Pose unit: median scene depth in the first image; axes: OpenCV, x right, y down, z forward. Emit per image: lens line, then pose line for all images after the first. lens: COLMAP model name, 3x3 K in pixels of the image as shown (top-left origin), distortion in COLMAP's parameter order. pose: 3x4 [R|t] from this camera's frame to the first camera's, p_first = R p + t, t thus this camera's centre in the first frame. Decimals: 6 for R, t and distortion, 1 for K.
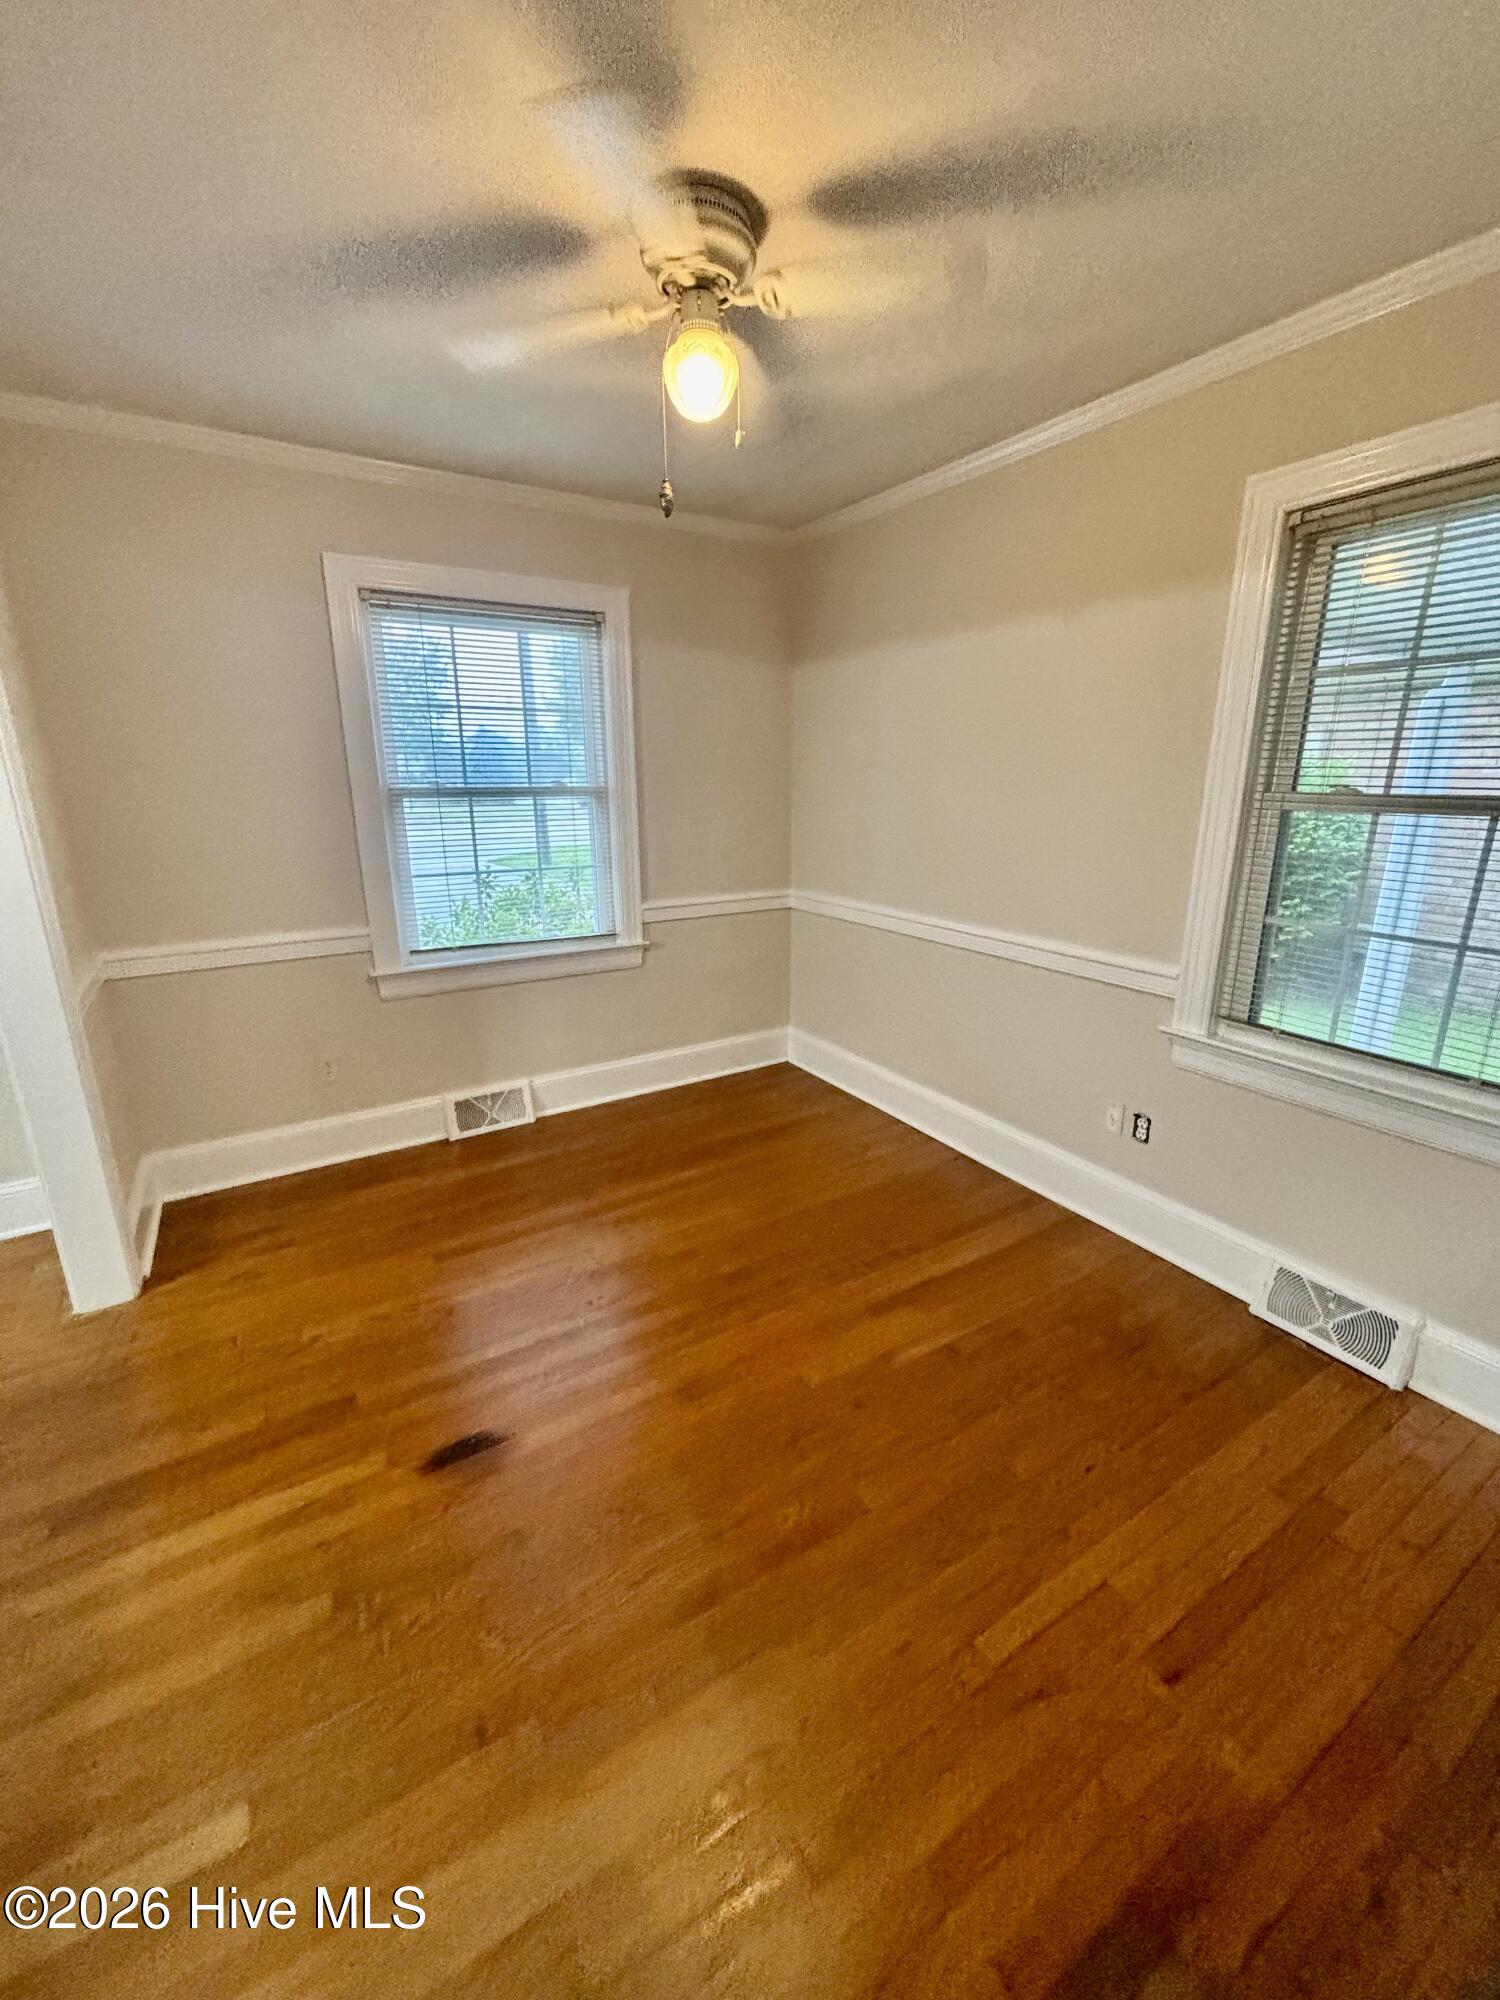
lens RADIAL K [[808.2, 0, 761.6], [0, 808.2, 997.3], [0, 0, 1]] dist [0.001199, -0.000101]
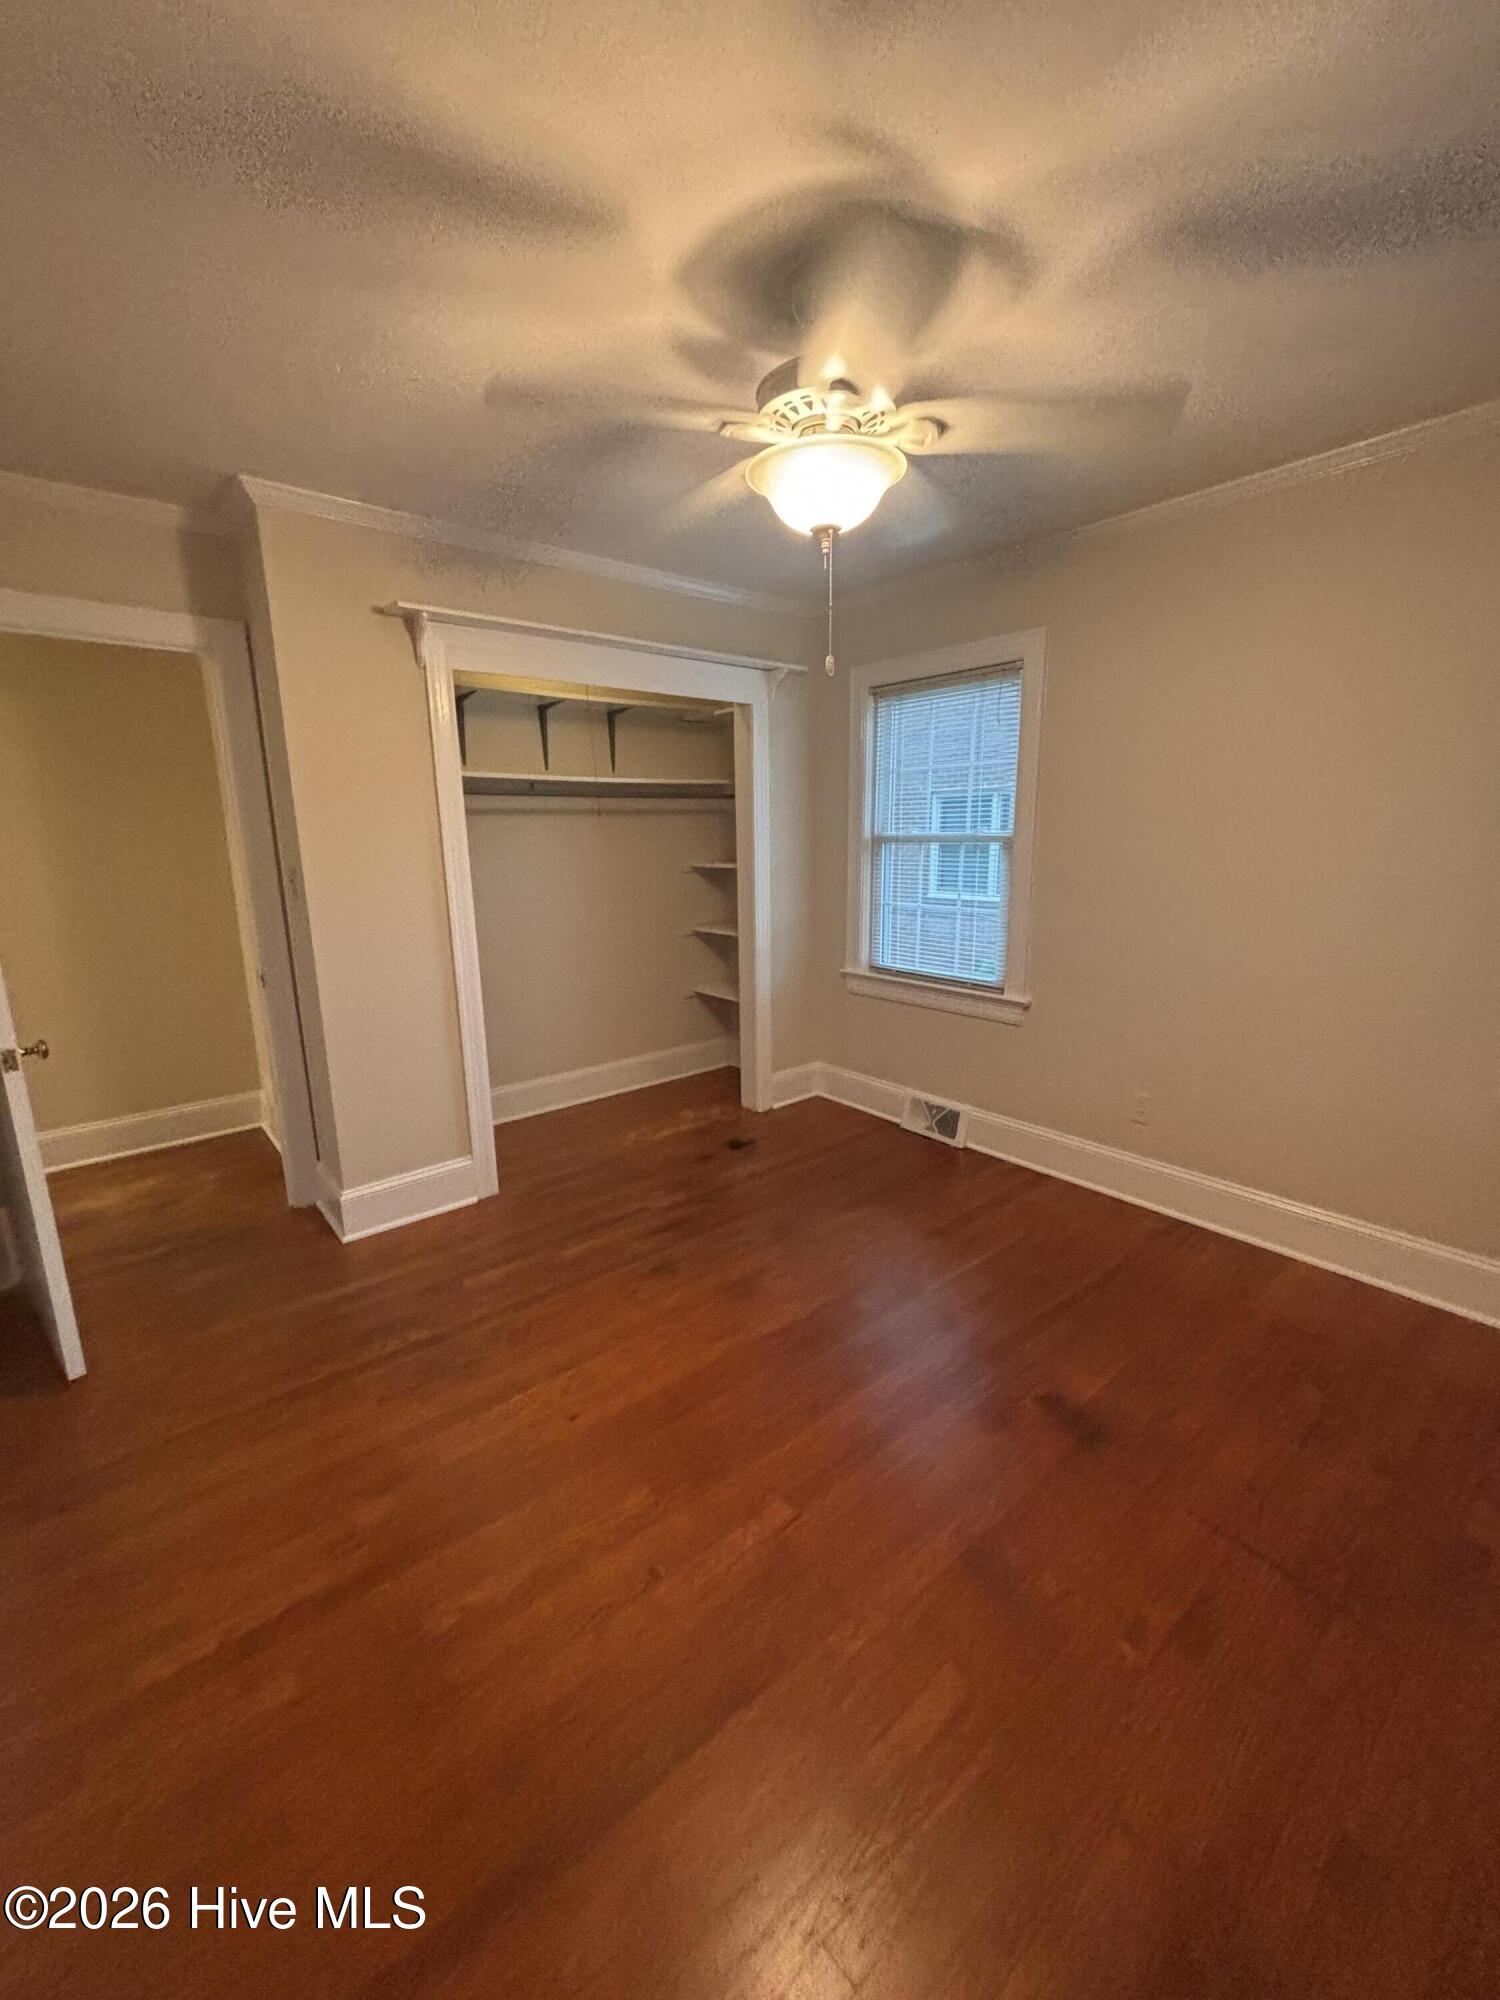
lens RADIAL K [[808.2, 0, 761.6], [0, 808.2, 997.3], [0, 0, 1]] dist [0.001199, -0.000101]
pose [[0.152009, 0.207971, -0.966251, 0.778565], [-0.250456, 0.953809, 0.165891, -0.169784], [0.956120, 0.216786, 0.197075, 0.595523]]
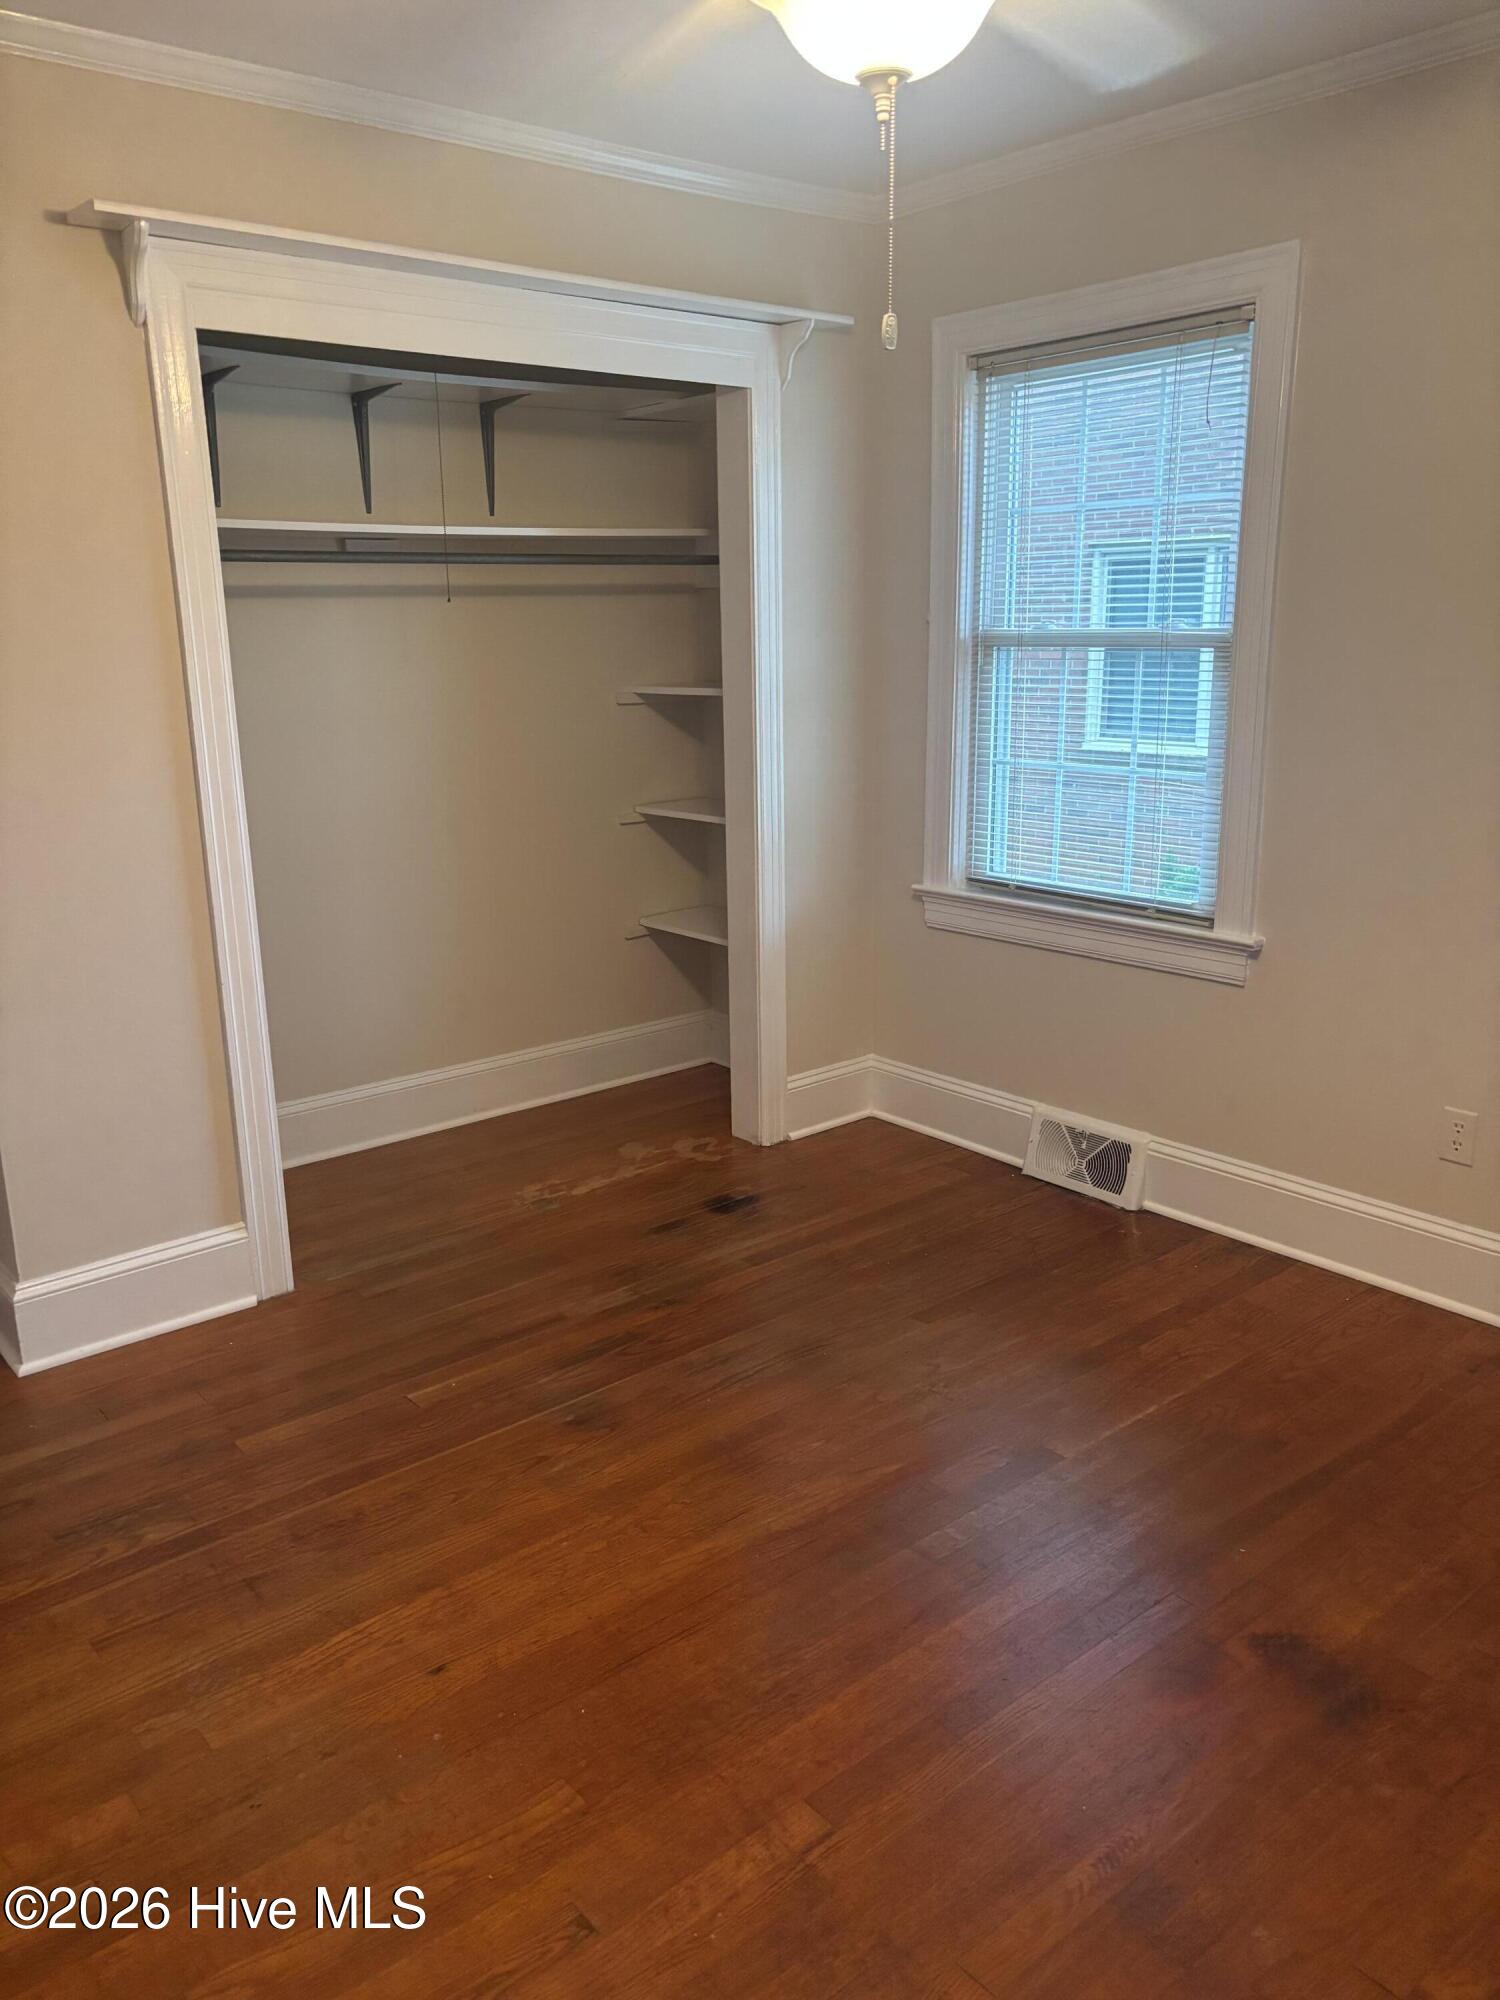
lens RADIAL K [[1529.6, 0, 750.0], [0, 1529.6, 1000.0], [0, 0, 1]] dist [0.045273, -0.001144]
pose [[0.140220, 0.246251, -0.959009, 0.825070], [-0.246568, 0.946749, 0.207051, -0.175497], [0.958928, 0.207429, 0.193471, 0.587514]]
